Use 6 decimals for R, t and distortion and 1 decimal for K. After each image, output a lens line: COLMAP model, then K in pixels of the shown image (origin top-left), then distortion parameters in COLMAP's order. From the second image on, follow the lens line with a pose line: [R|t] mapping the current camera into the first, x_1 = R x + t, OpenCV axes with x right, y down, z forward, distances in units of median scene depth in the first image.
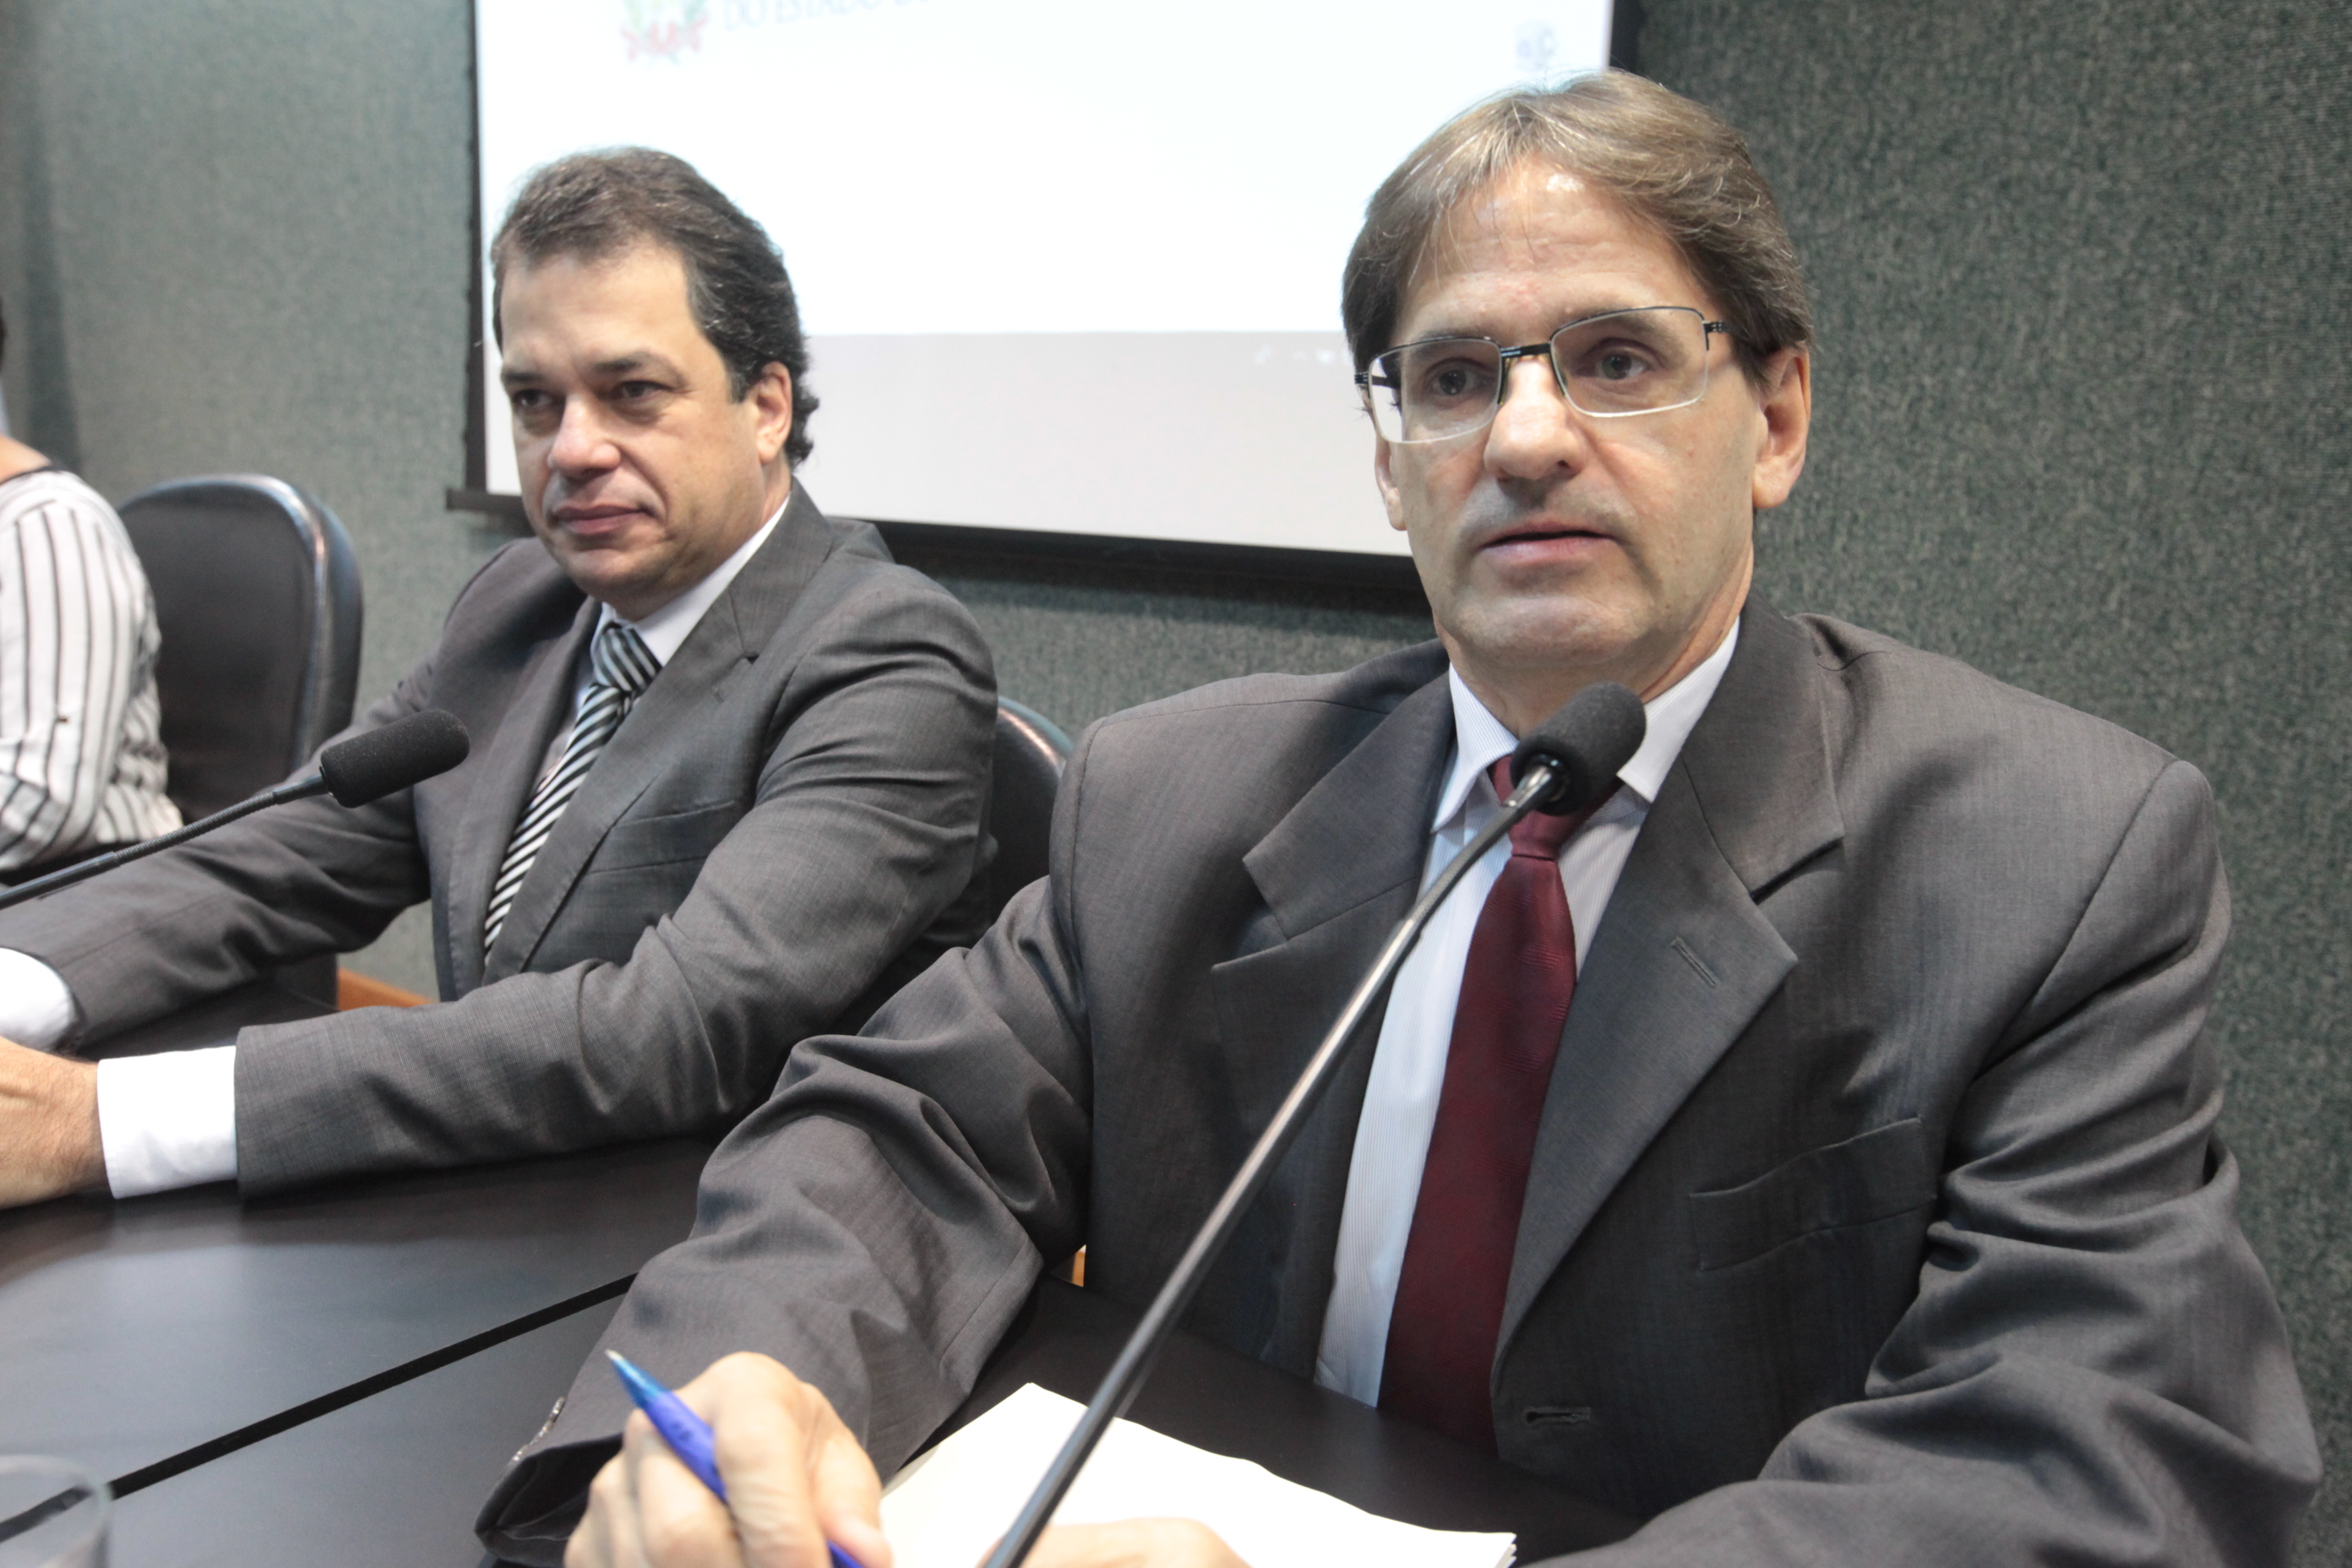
lens RADIAL K [[1886.4, 0, 1175.0], [0, 1886.4, 780.9], [0, 0, 1]] dist [-0.001617, 0.068018]
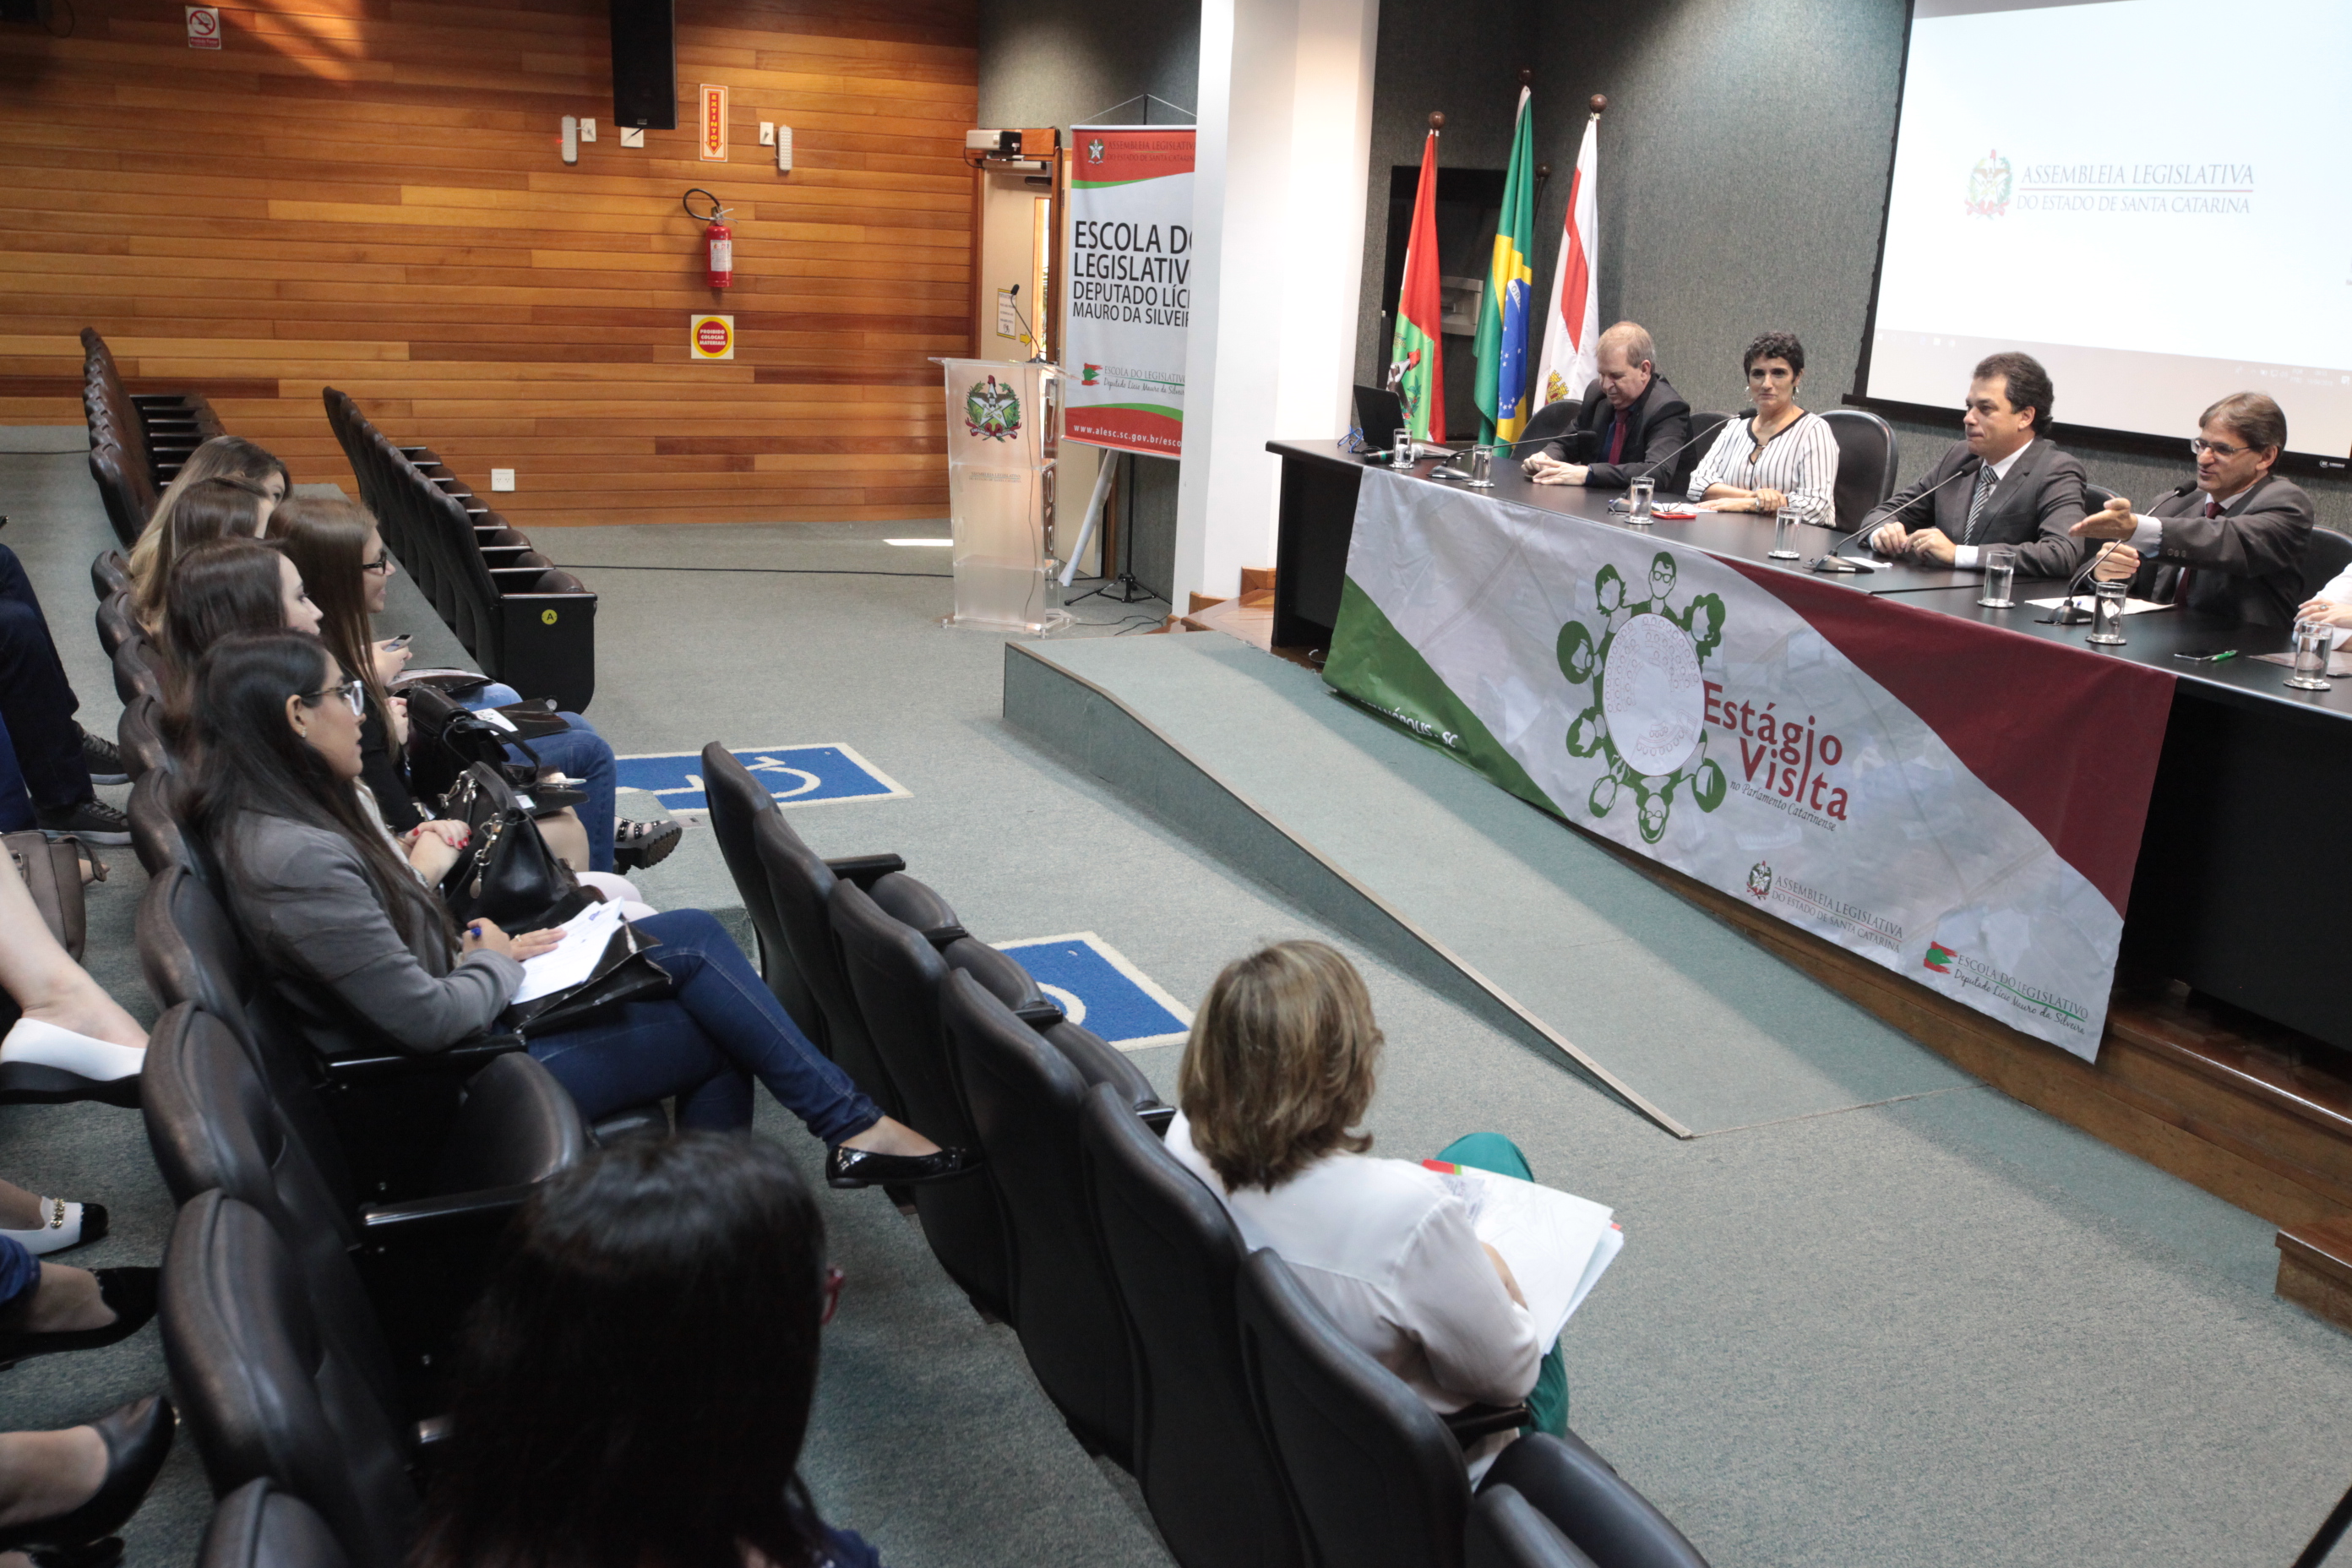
lens RADIAL K [[2230.5, 0, 1166.3], [0, 2230.5, 774.1], [0, 0, 1]] dist [0.036122, 0.000000]
pose [[0.884332, 0.111517, -0.453344, 0.259152], [-0.081398, 0.993009, 0.085485, 0.223326], [0.459707, -0.038696, 0.887227, -3.026803]]
